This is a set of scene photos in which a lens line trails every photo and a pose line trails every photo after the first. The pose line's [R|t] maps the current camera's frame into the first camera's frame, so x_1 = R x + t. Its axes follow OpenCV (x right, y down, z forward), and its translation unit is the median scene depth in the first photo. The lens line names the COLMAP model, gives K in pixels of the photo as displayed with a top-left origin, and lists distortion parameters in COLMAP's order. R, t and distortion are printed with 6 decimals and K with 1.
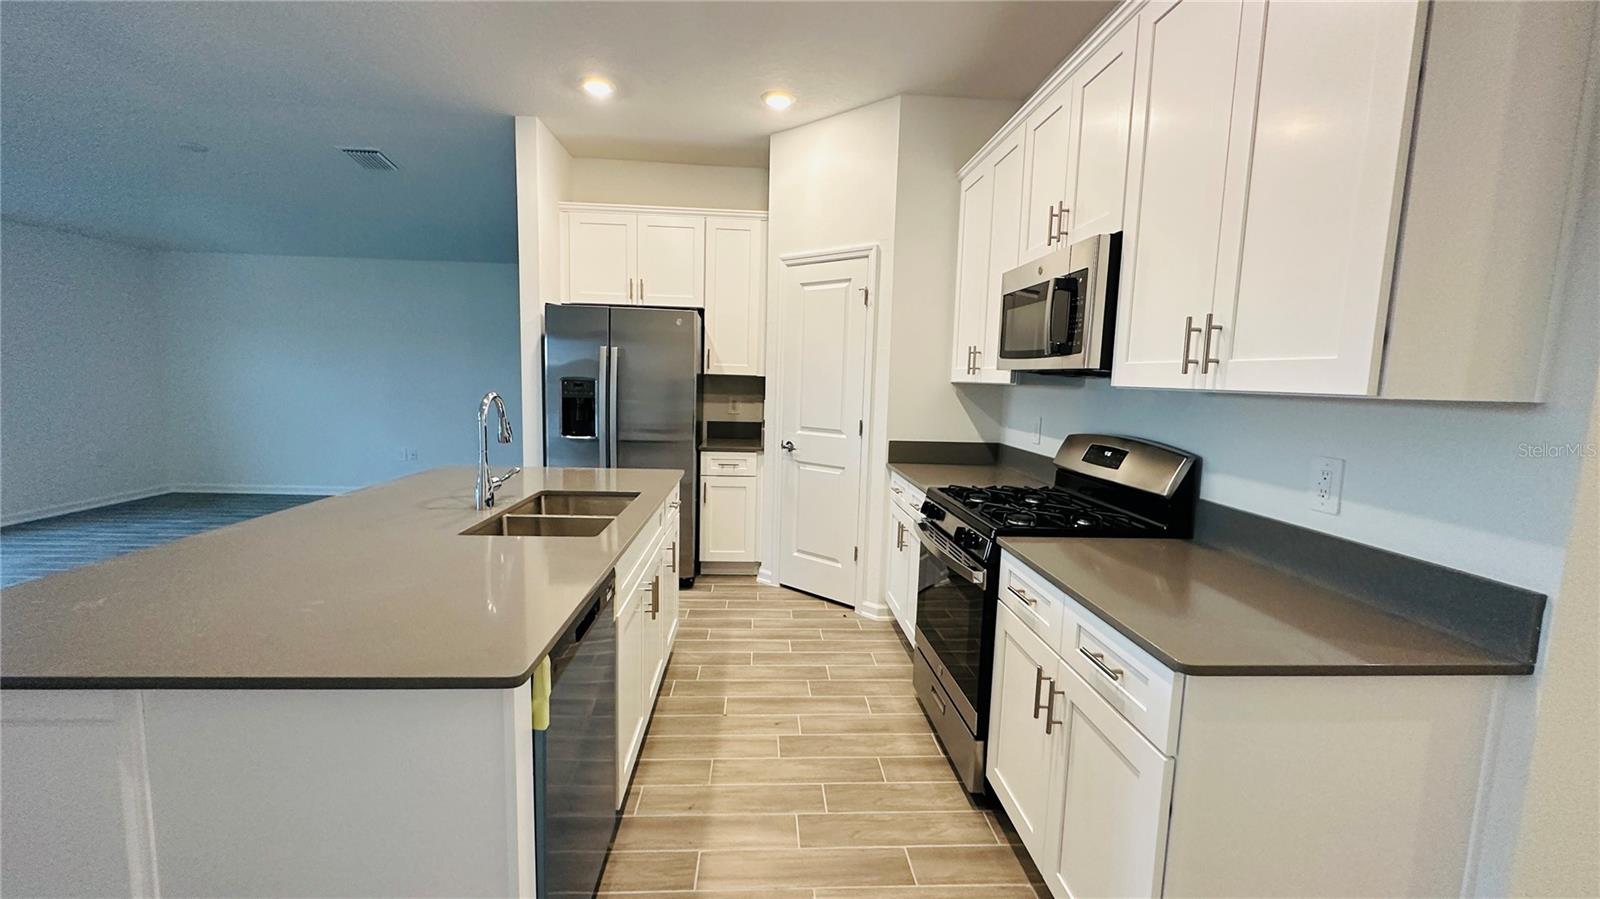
lens RADIAL K [[639.8, 0, 798.0], [0, 639.8, 447.9], [0, 0, 1]] dist [-0.000840, -0.000446]
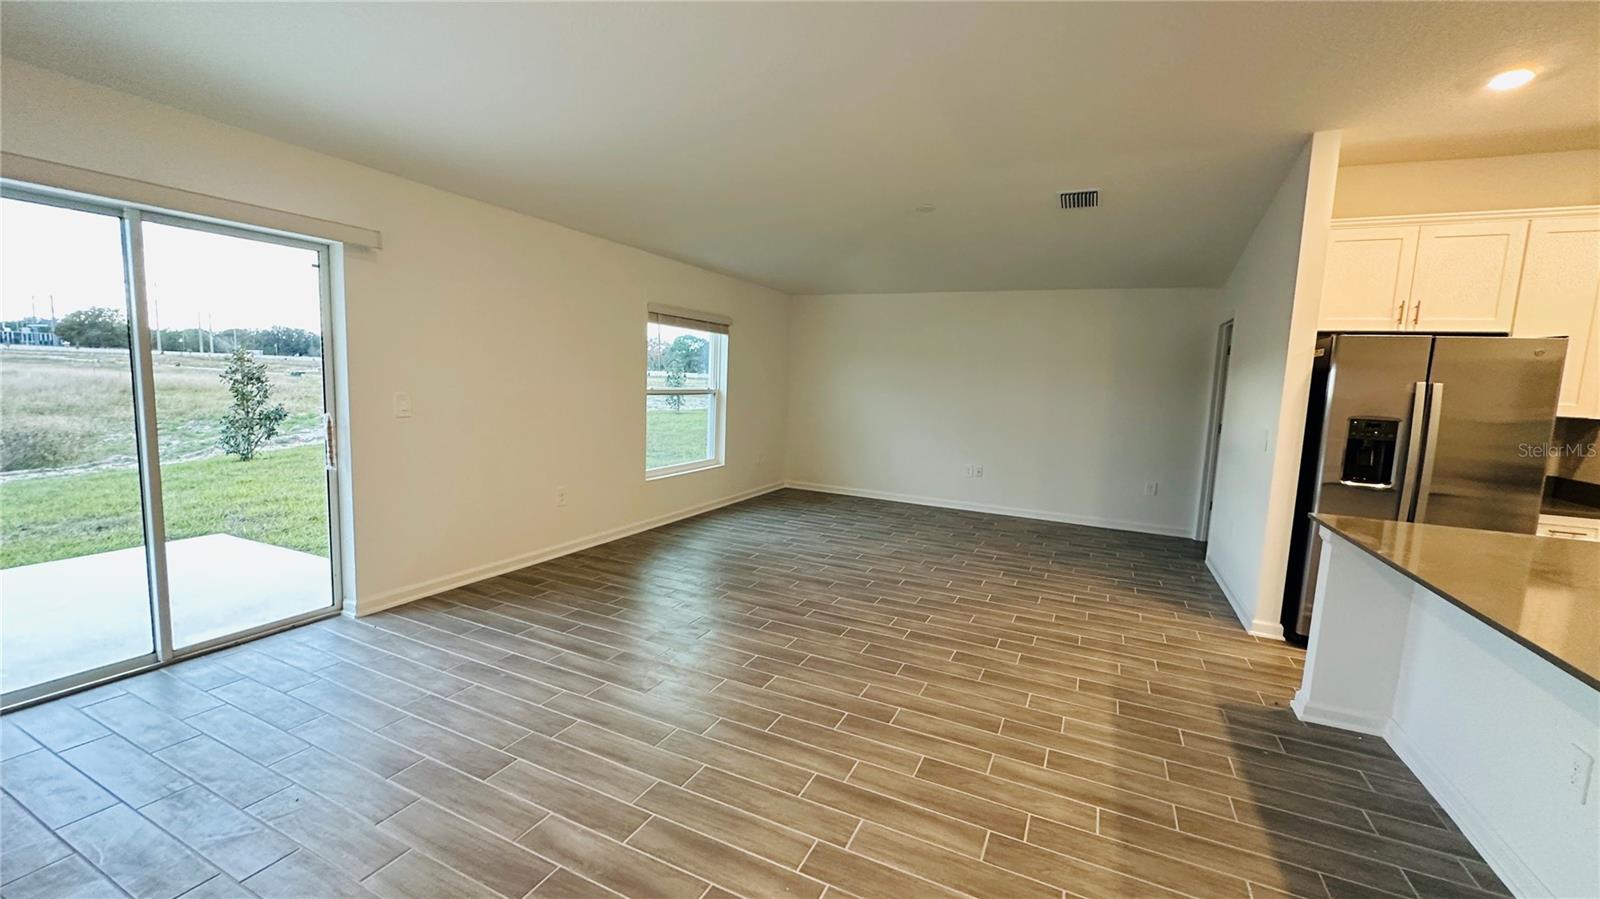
lens RADIAL K [[639.8, 0, 798.0], [0, 639.8, 447.9], [0, 0, 1]] dist [-0.000840, -0.000446]
pose [[0.875715, 0.061279, -0.478925, -0.607361], [-0.071160, 0.997462, -0.002490, -0.009137], [0.477557, 0.036261, 0.877852, -0.144457]]
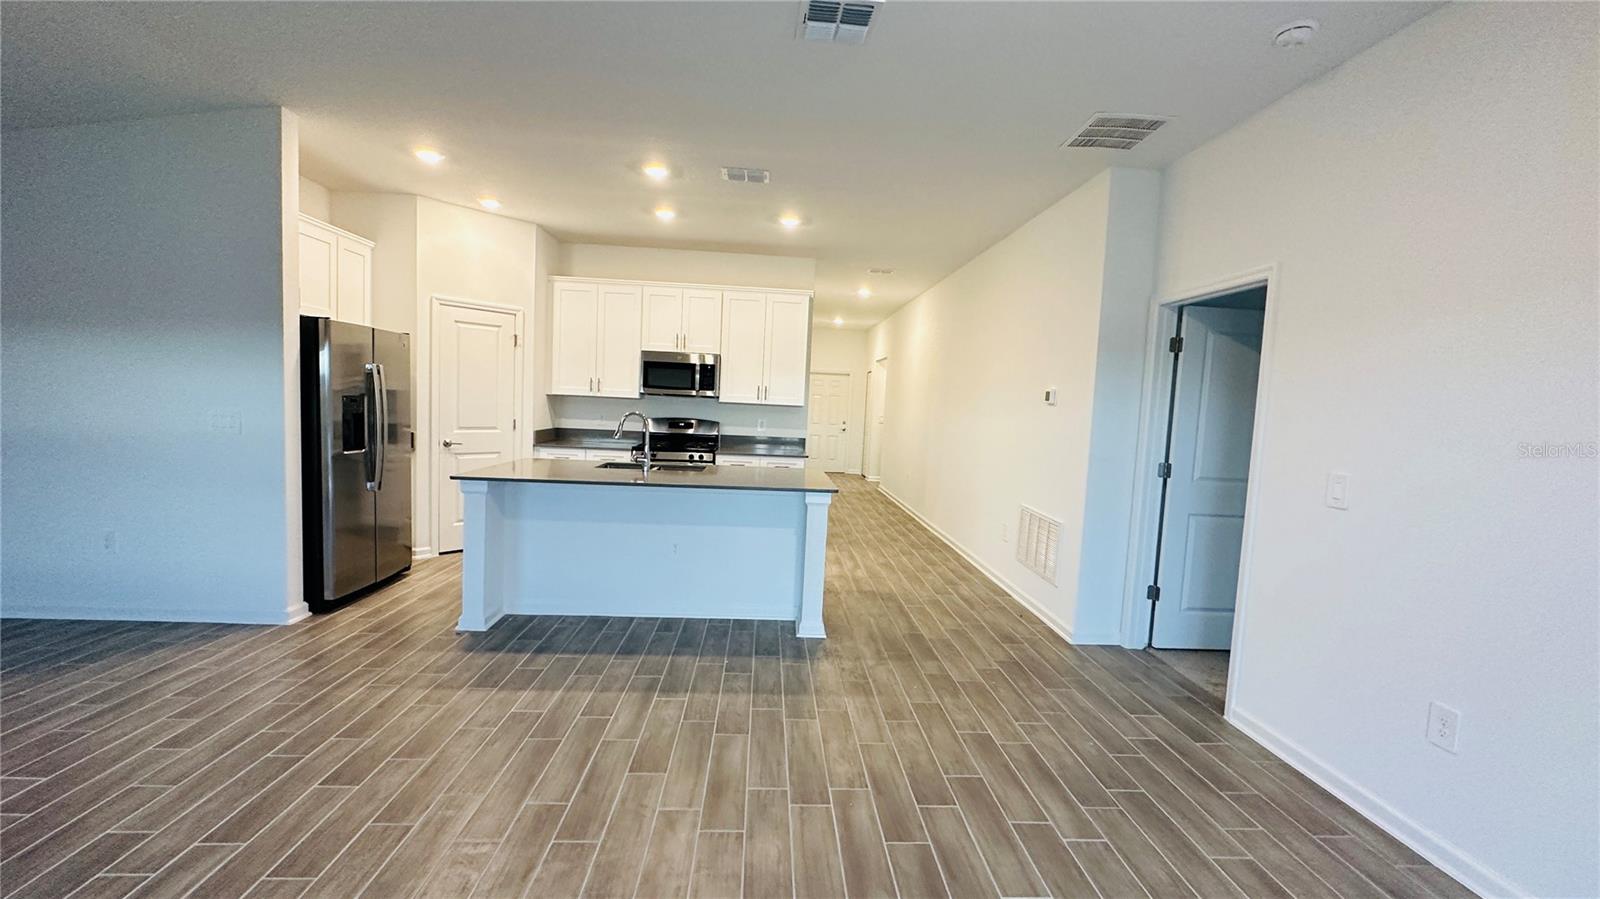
lens RADIAL K [[639.8, 0, 798.0], [0, 639.8, 447.9], [0, 0, 1]] dist [-0.000840, -0.000446]
pose [[0.006718, -0.099511, 0.995014, -1.354483], [0.065352, 0.992953, 0.098863, -0.077412], [-0.997840, 0.064362, 0.013174, 0.282124]]
